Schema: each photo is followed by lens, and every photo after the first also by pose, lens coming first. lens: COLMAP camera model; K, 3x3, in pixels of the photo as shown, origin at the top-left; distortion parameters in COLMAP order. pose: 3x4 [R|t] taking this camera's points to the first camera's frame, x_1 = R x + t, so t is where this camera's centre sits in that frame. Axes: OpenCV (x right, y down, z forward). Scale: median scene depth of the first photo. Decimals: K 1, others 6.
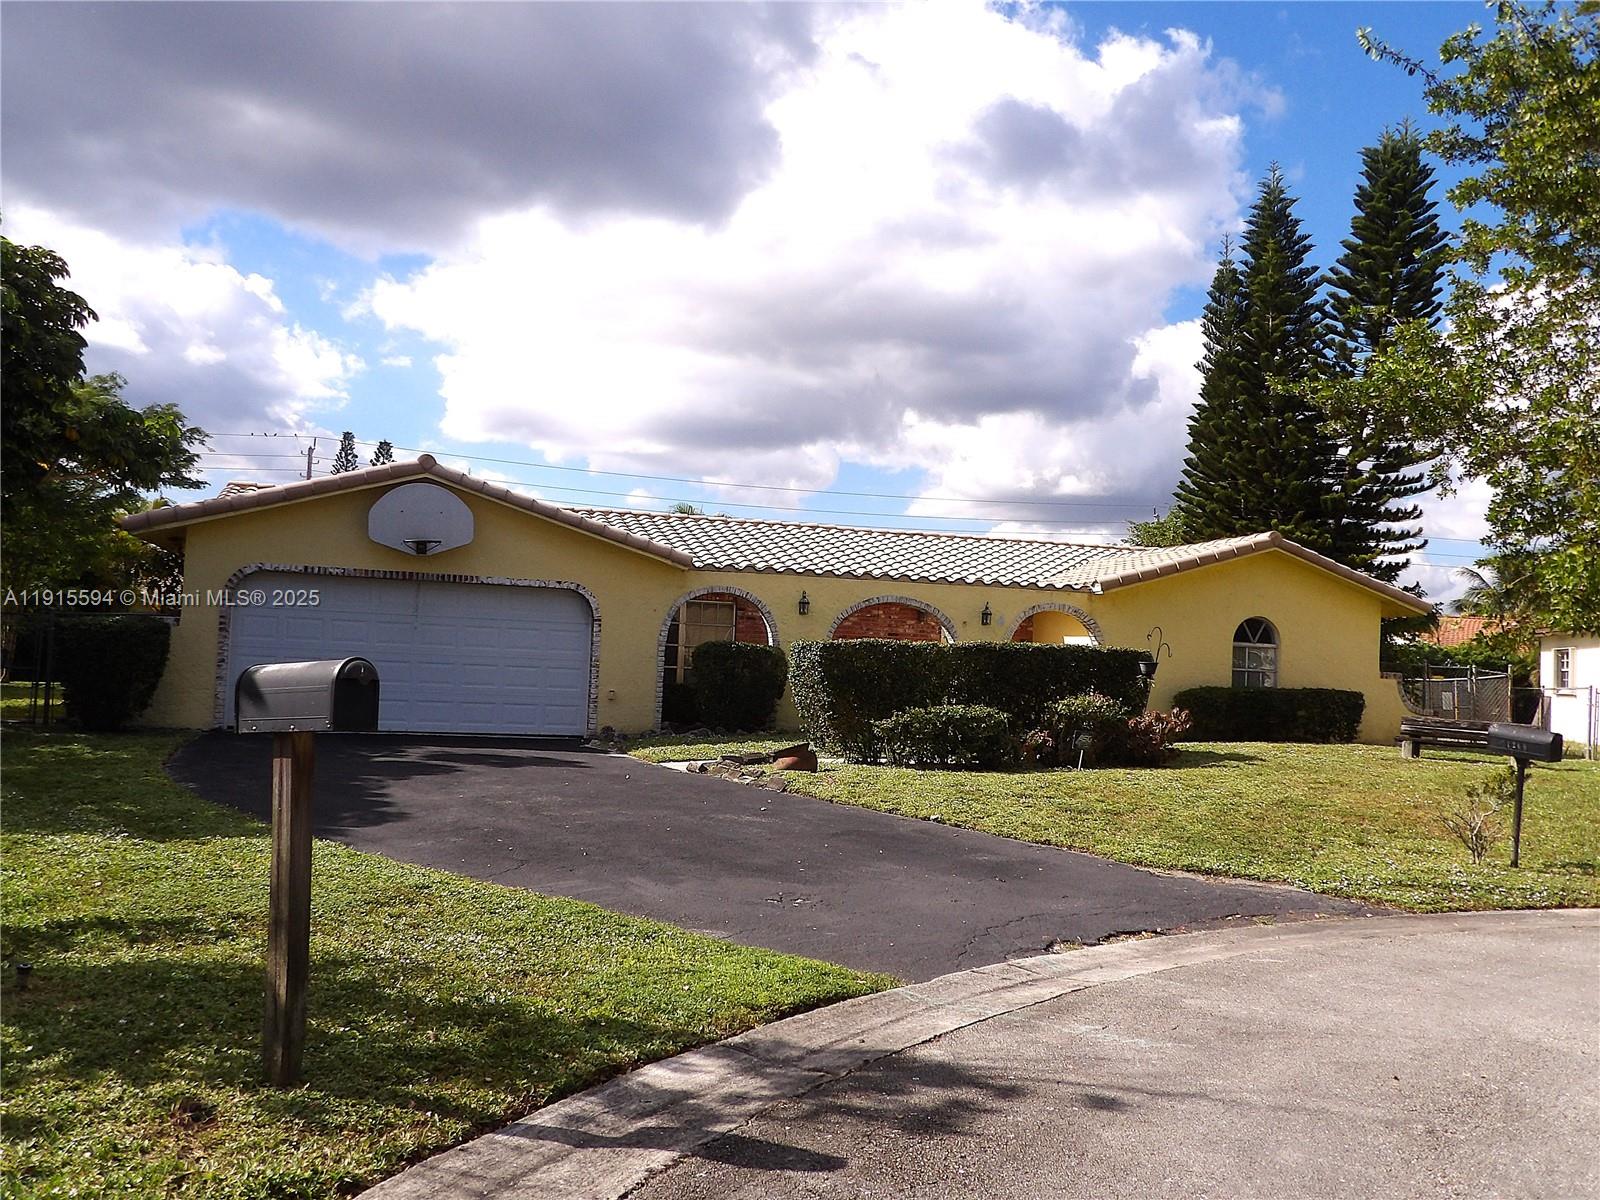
lens RADIAL K [[1302.0, 0, 796.2], [0, 1302.0, 598.4], [0, 0, 1]] dist [-0.010494, 0.009083]
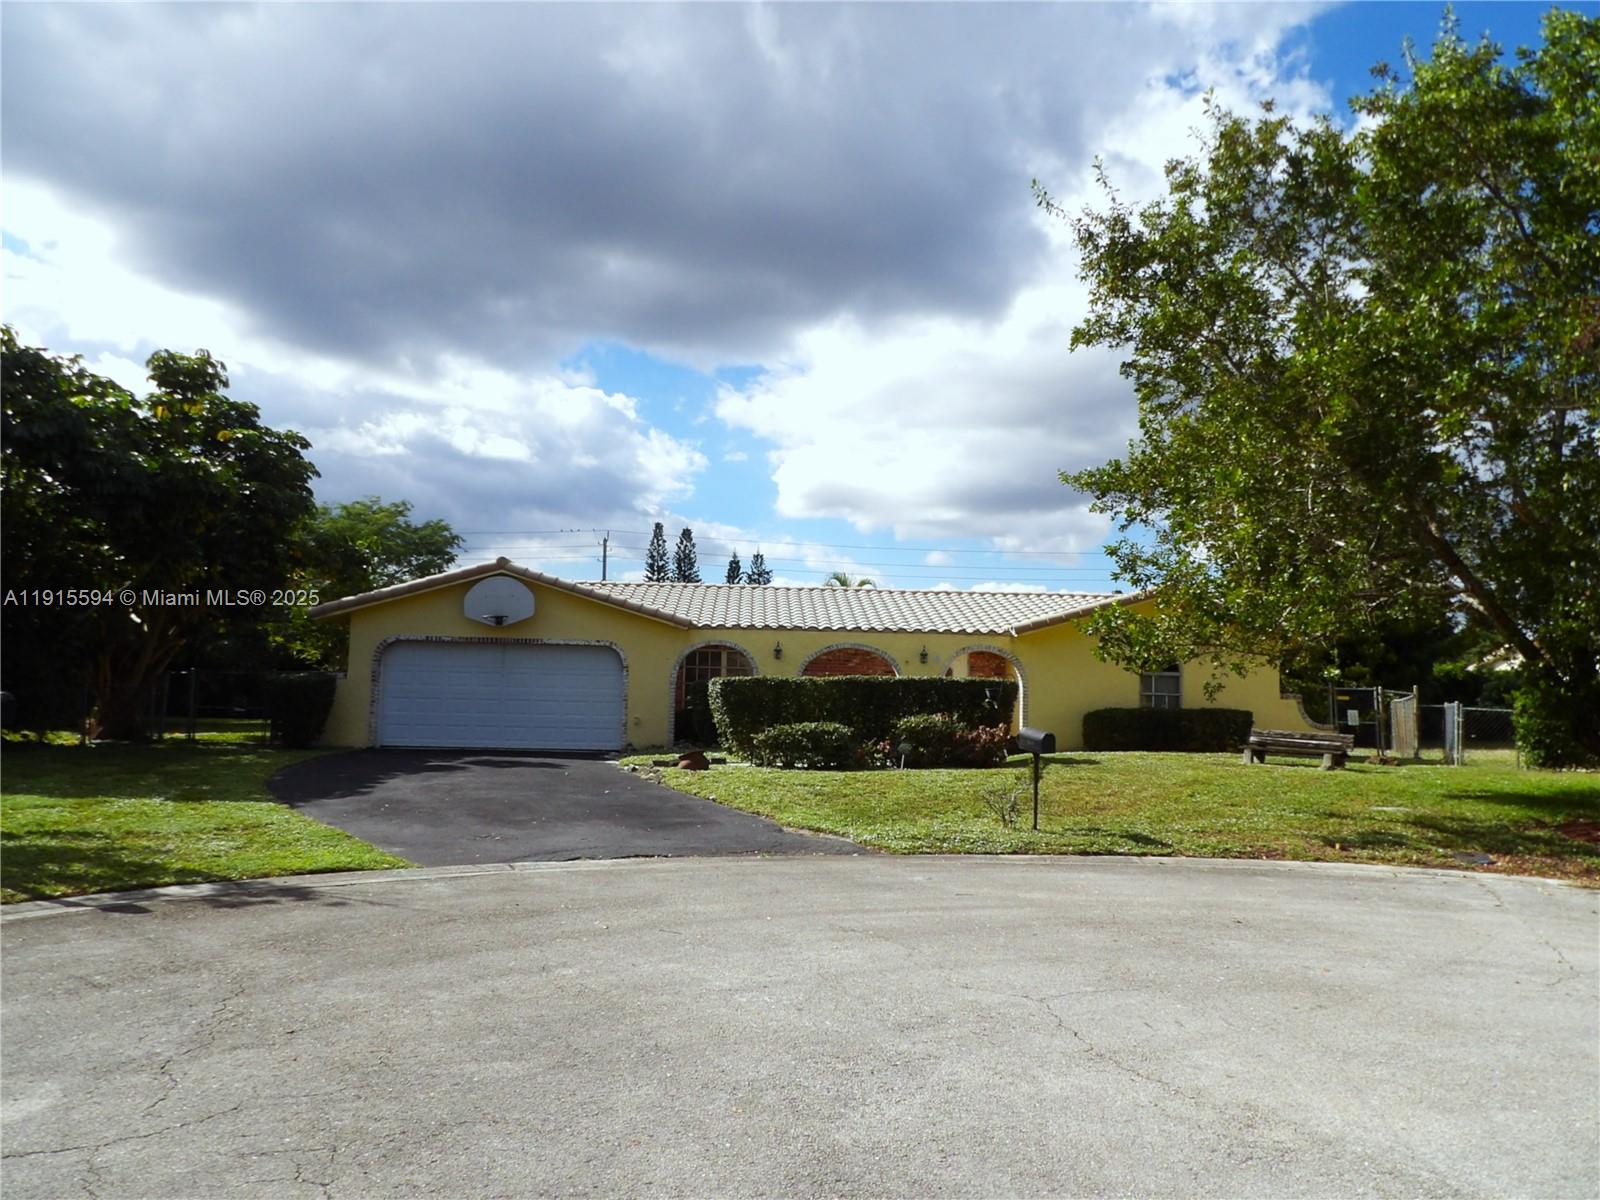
lens RADIAL K [[1148.0, 0, 803.9], [0, 1148.0, 602.4], [0, 0, 1]] dist [0.000177, -0.001040]
pose [[0.969536, -0.039938, -0.241670, 0.300018], [0.030405, 0.998610, -0.043050, 0.004929], [0.243053, 0.034390, 0.969403, -0.136914]]
